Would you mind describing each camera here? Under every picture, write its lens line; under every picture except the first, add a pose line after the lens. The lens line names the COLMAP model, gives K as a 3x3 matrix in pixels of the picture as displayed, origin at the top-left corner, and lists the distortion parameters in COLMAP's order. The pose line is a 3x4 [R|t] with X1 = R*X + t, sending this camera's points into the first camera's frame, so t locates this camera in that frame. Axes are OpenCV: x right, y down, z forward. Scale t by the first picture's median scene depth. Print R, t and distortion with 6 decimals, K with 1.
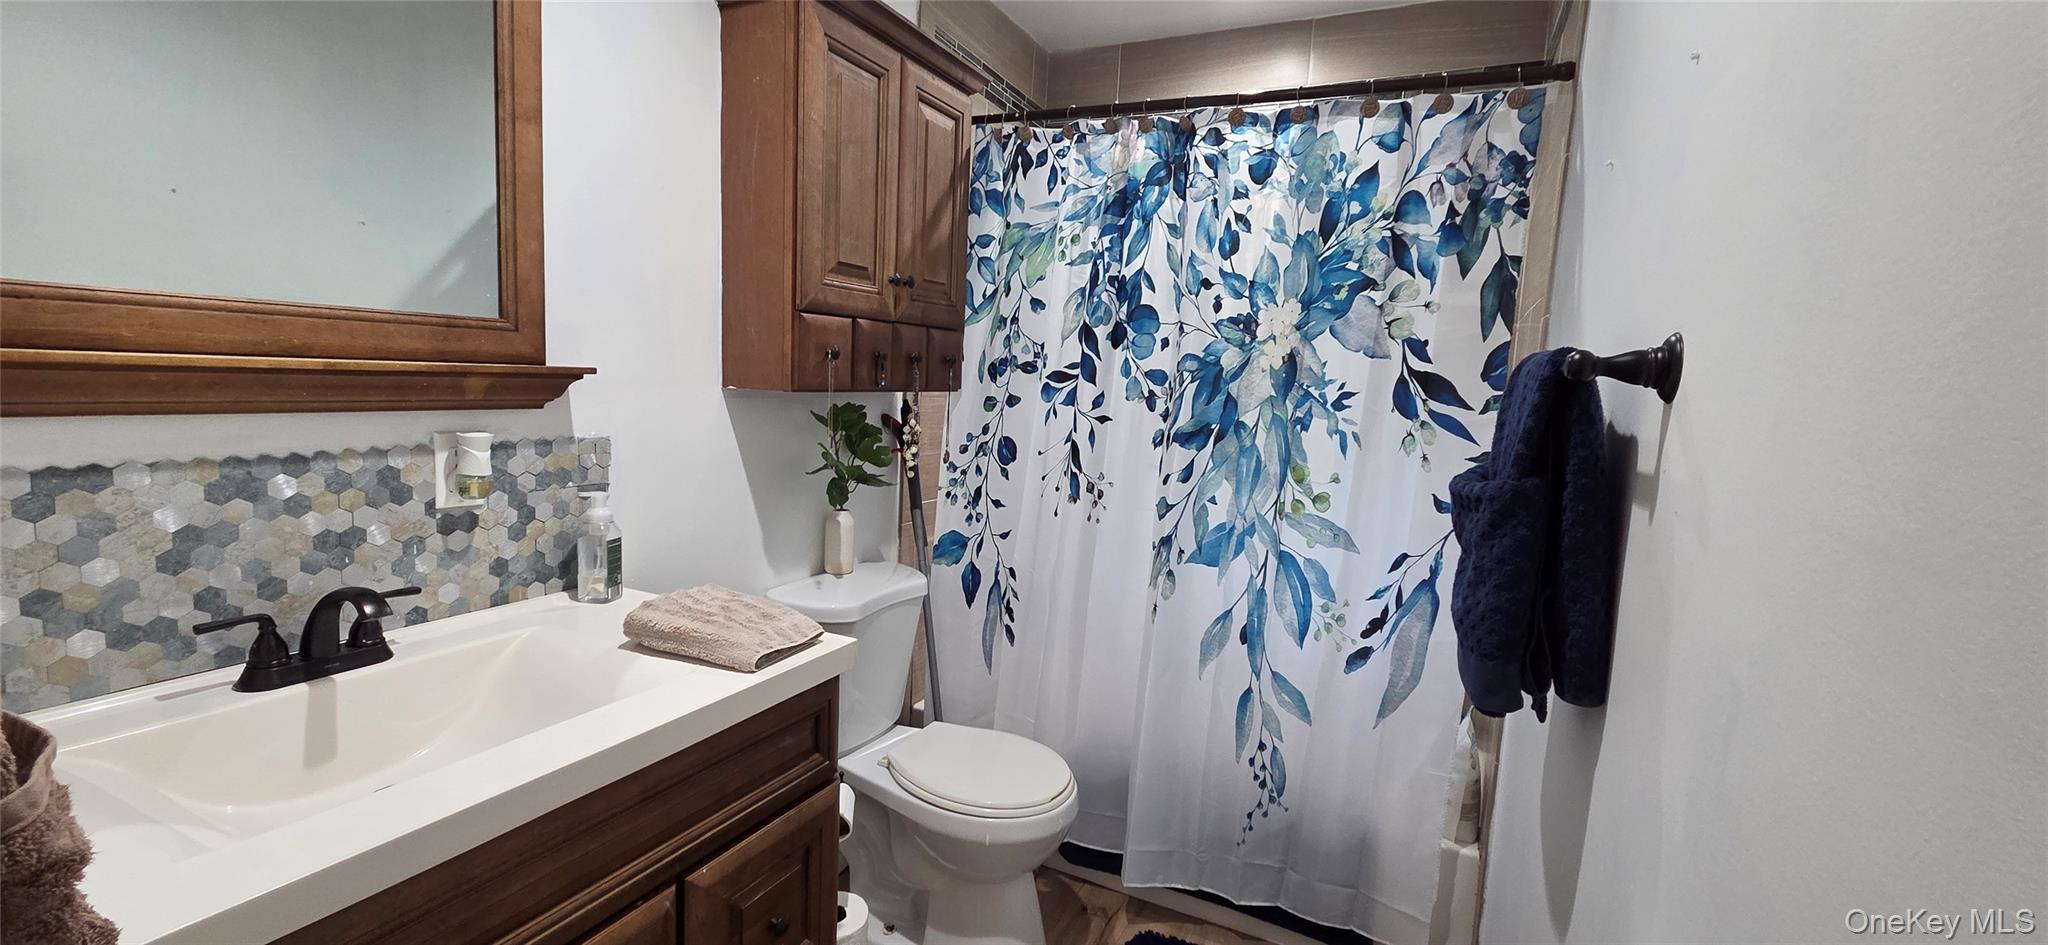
lens RADIAL K [[836.5, 0, 1024.4], [0, 836.5, 471.9], [0, 0, 1]] dist [0.003613, 0.000172]
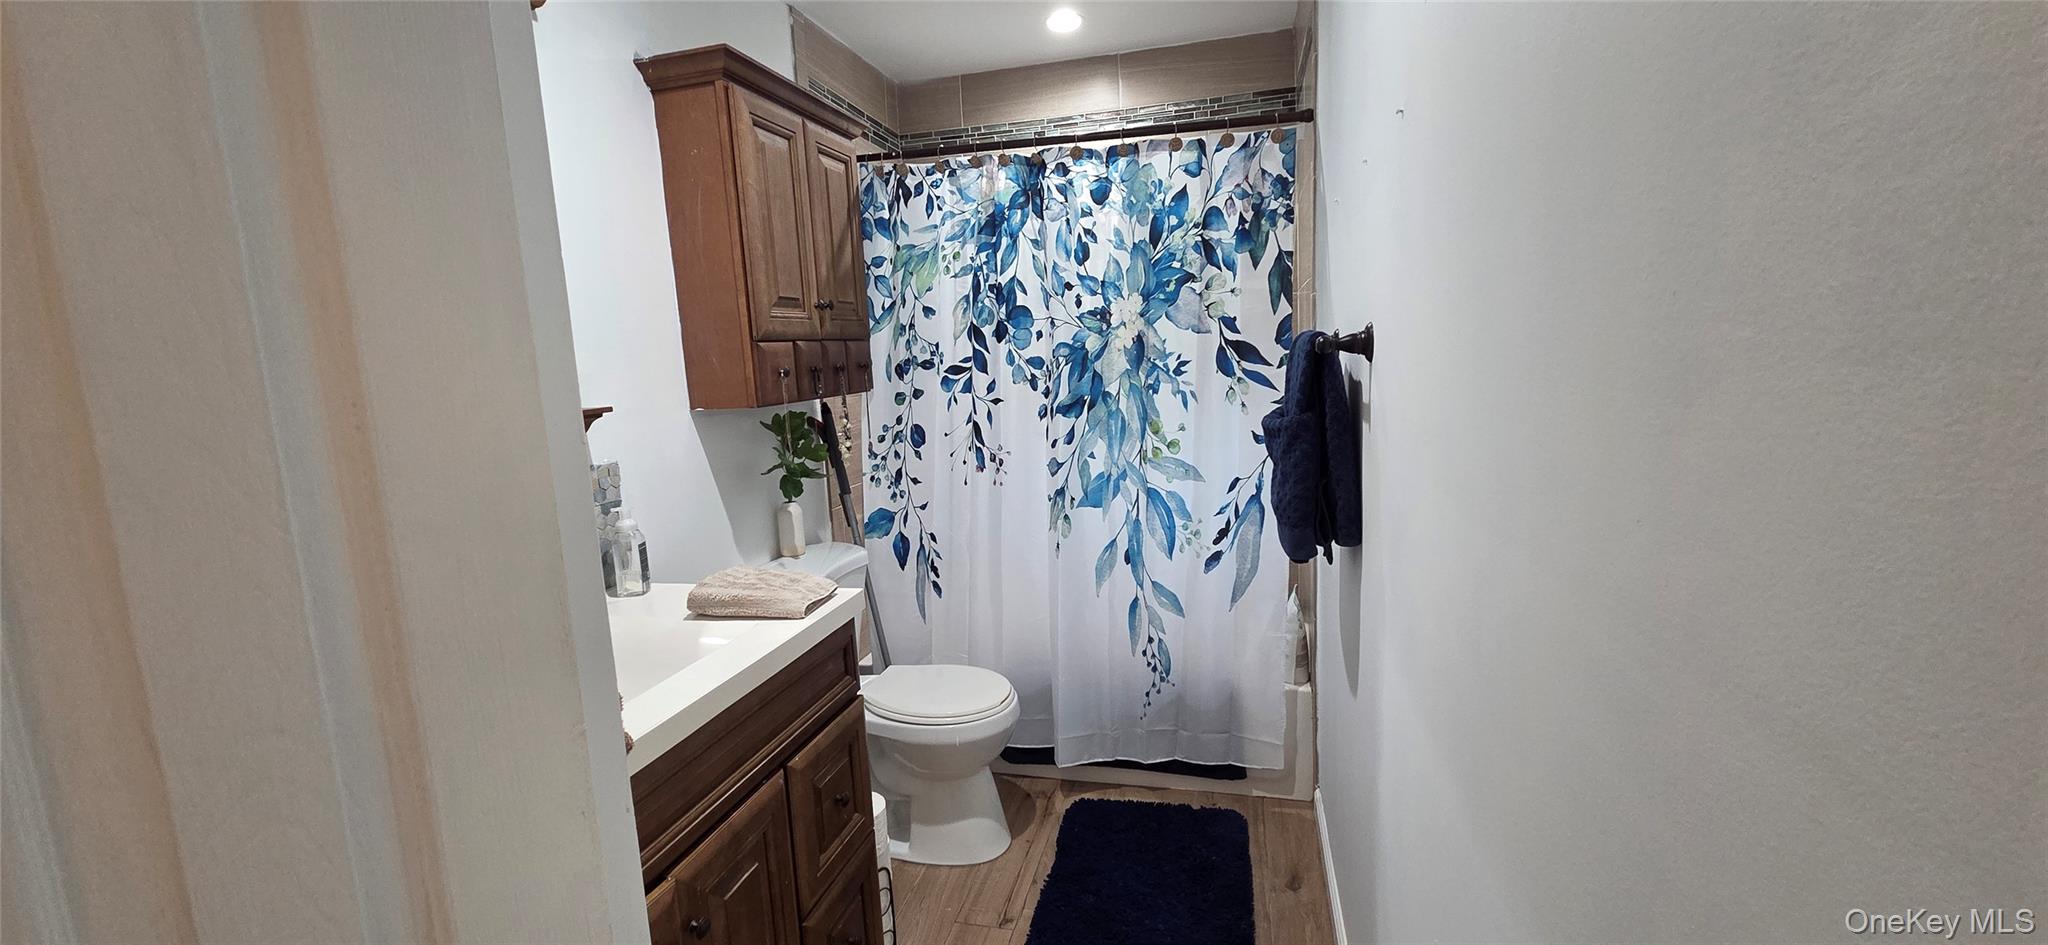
lens RADIAL K [[836.5, 0, 1025.2], [0, 836.5, 473.6], [0, 0, 1]] dist [0.003613, 0.000172]
pose [[0.974715, -0.124498, 0.185558, -0.119083], [0.118822, 0.992050, 0.041442, -0.003922], [-0.189242, -0.018345, 0.981759, -0.240618]]
